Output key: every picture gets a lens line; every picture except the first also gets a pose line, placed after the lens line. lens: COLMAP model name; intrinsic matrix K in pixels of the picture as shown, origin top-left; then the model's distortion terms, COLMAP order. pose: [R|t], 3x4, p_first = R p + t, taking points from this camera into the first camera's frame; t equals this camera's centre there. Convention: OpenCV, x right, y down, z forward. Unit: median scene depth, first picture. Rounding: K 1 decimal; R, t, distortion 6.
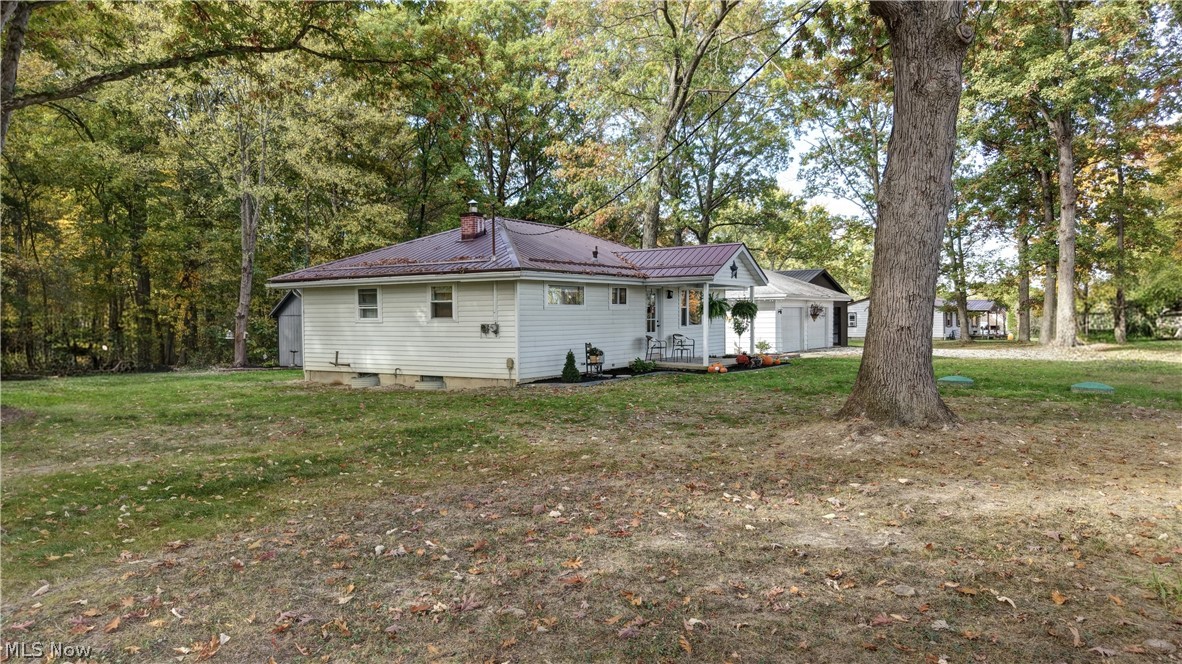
lens RADIAL K [[801.2, 0, 588.7], [0, 801.2, 332.9], [0, 0, 1]] dist [0.007856, -0.000320]
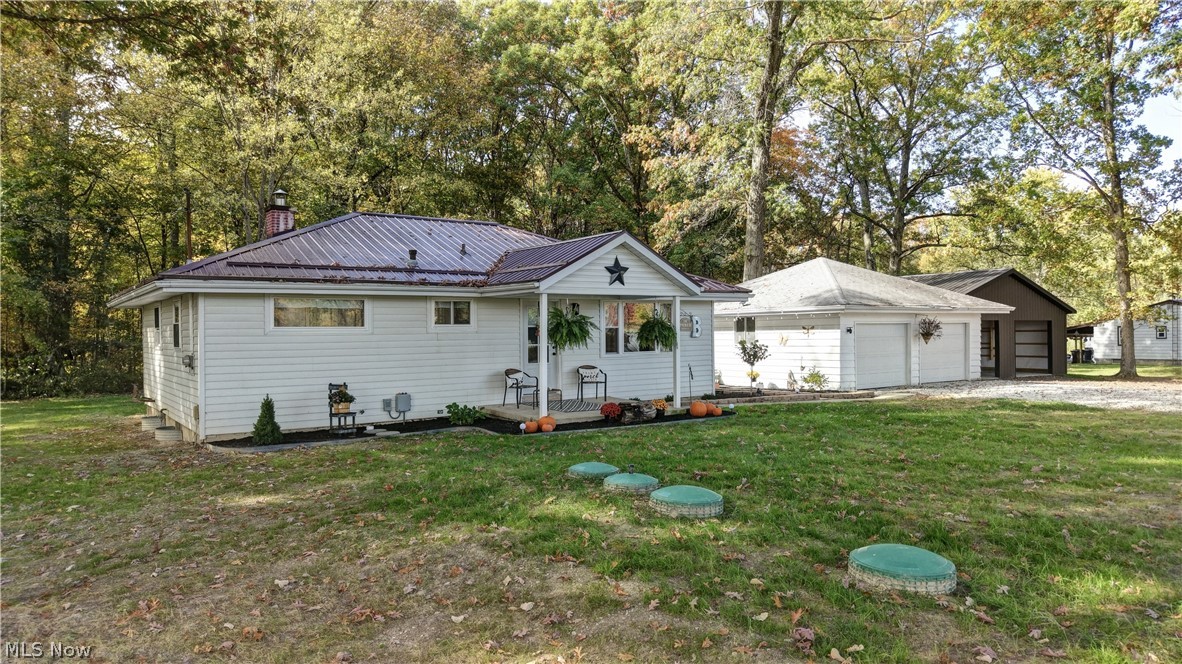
lens RADIAL K [[804.0, 0, 606.5], [0, 804.0, 332.4], [0, 0, 1]] dist [0.057860, 0.000161]
pose [[0.940194, -0.002381, -0.340630, 0.408367], [-0.003205, 0.999869, -0.015836, -0.018703], [0.340623, 0.015981, 0.940064, 0.382469]]
